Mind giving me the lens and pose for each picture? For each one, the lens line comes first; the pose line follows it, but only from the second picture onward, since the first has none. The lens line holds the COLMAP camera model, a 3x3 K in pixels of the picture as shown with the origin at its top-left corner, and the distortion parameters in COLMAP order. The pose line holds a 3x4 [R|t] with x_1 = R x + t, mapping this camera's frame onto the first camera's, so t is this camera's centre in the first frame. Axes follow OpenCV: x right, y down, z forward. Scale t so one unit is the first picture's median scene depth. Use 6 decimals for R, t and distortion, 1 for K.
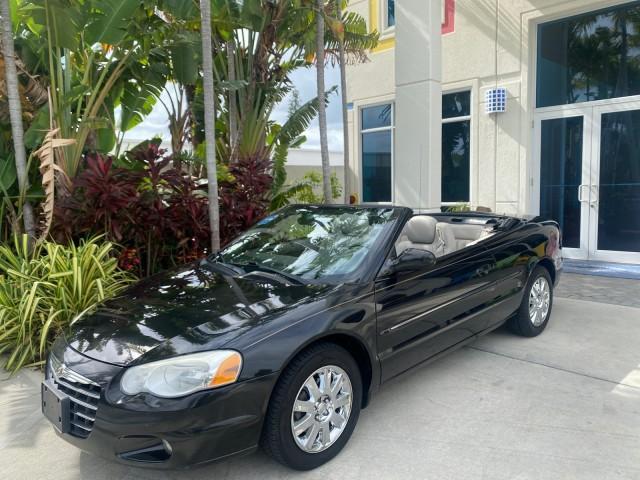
lens RADIAL K [[493.0, 0, 320.4], [0, 493.0, 238.7], [0, 0, 1]] dist [0.021201, -0.027514]
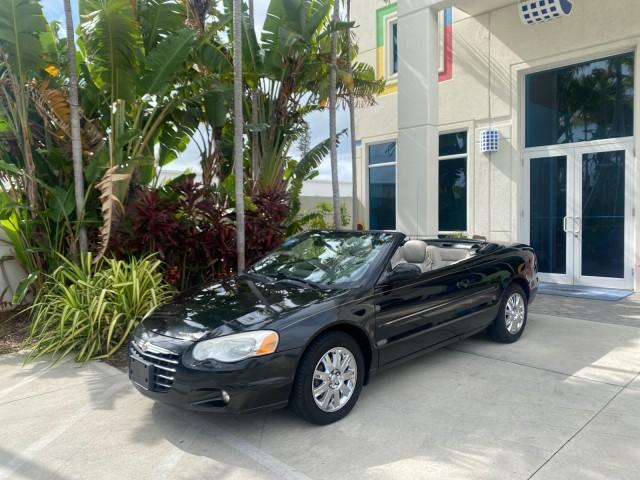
lens RADIAL K [[493.0, 0, 318.7], [0, 493.0, 238.8], [0, 0, 1]] dist [0.021201, -0.027514]
pose [[0.999718, 0.011732, -0.020649, -0.005491], [-0.012913, 0.998231, -0.058030, 0.013396], [0.019932, 0.058280, 0.998101, -0.129694]]
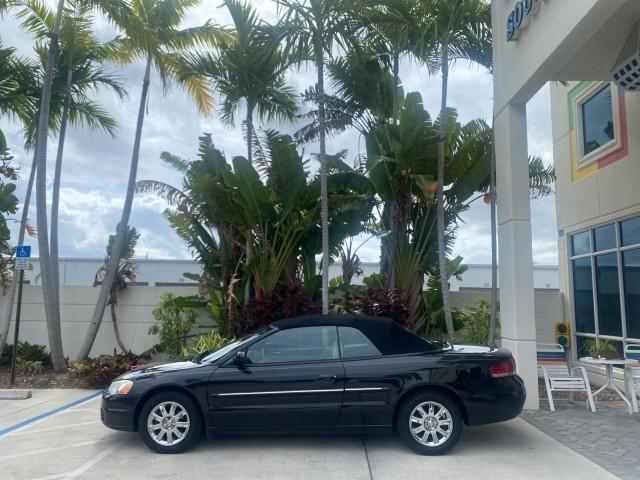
lens RADIAL K [[493.0, 0, 314.5], [0, 493.0, 235.8], [0, 0, 1]] dist [0.021201, -0.027514]
pose [[0.689125, -0.062390, -0.721952, 0.672077], [-0.109746, 0.975809, -0.189083, -0.031201], [0.716284, 0.209533, 0.665608, -0.028992]]
